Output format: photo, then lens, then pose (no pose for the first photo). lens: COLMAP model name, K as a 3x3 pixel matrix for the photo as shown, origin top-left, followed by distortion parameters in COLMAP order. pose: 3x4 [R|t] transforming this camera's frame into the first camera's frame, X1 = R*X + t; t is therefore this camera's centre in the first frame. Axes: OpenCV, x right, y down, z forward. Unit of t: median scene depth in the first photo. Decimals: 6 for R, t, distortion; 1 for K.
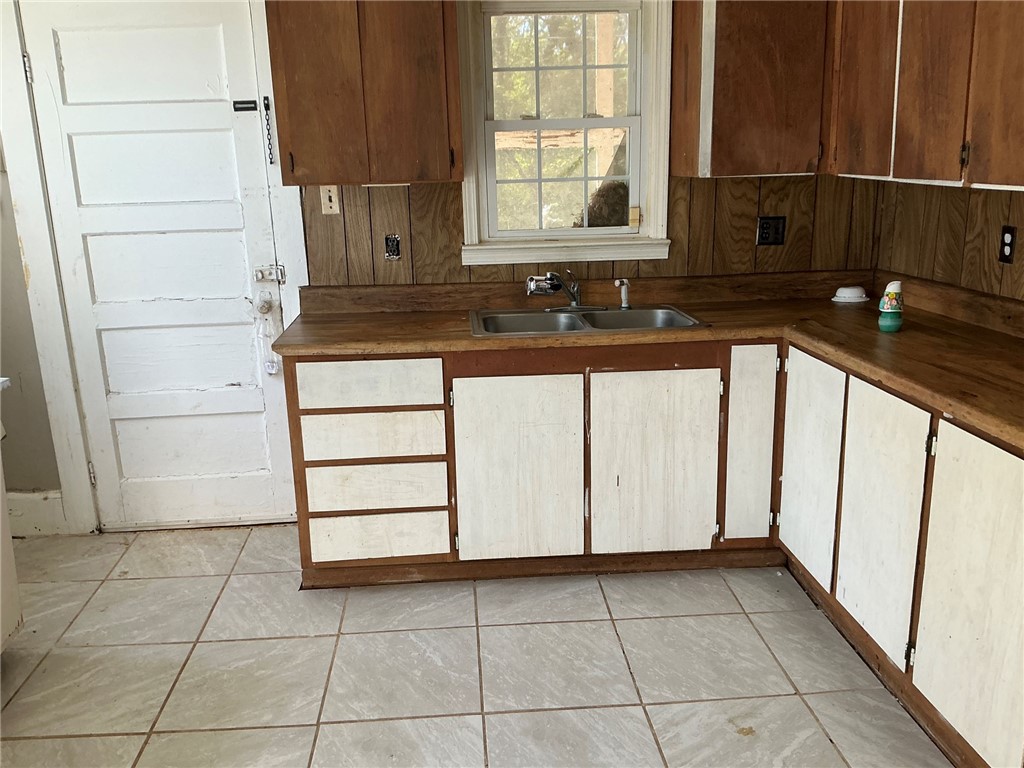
lens RADIAL K [[856.7, 0, 512.0], [0, 856.7, 384.0], [0, 0, 1]] dist [0.056864, -0.126196]
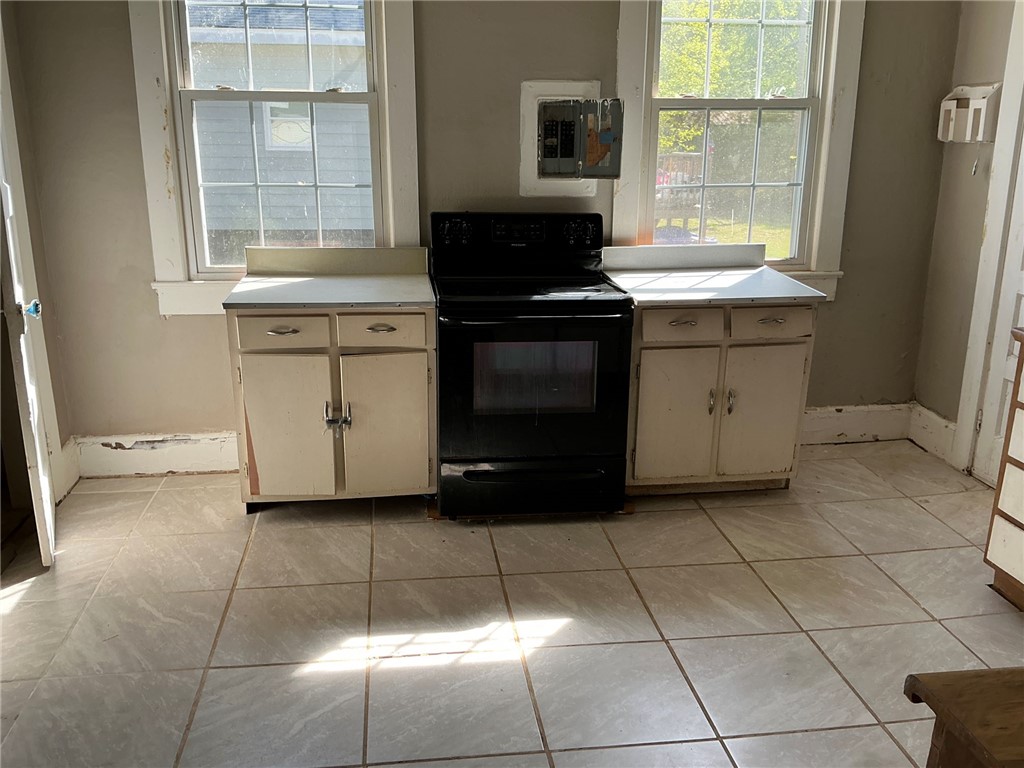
lens RADIAL K [[852.1, 0, 512.0], [0, 852.1, 384.0], [0, 0, 1]] dist [0.139816, -0.278678]
pose [[0.055951, 0.292426, -0.954650, 0.574935], [-0.256714, 0.928216, 0.269283, -0.092890], [0.964866, 0.230006, 0.127005, 0.303769]]
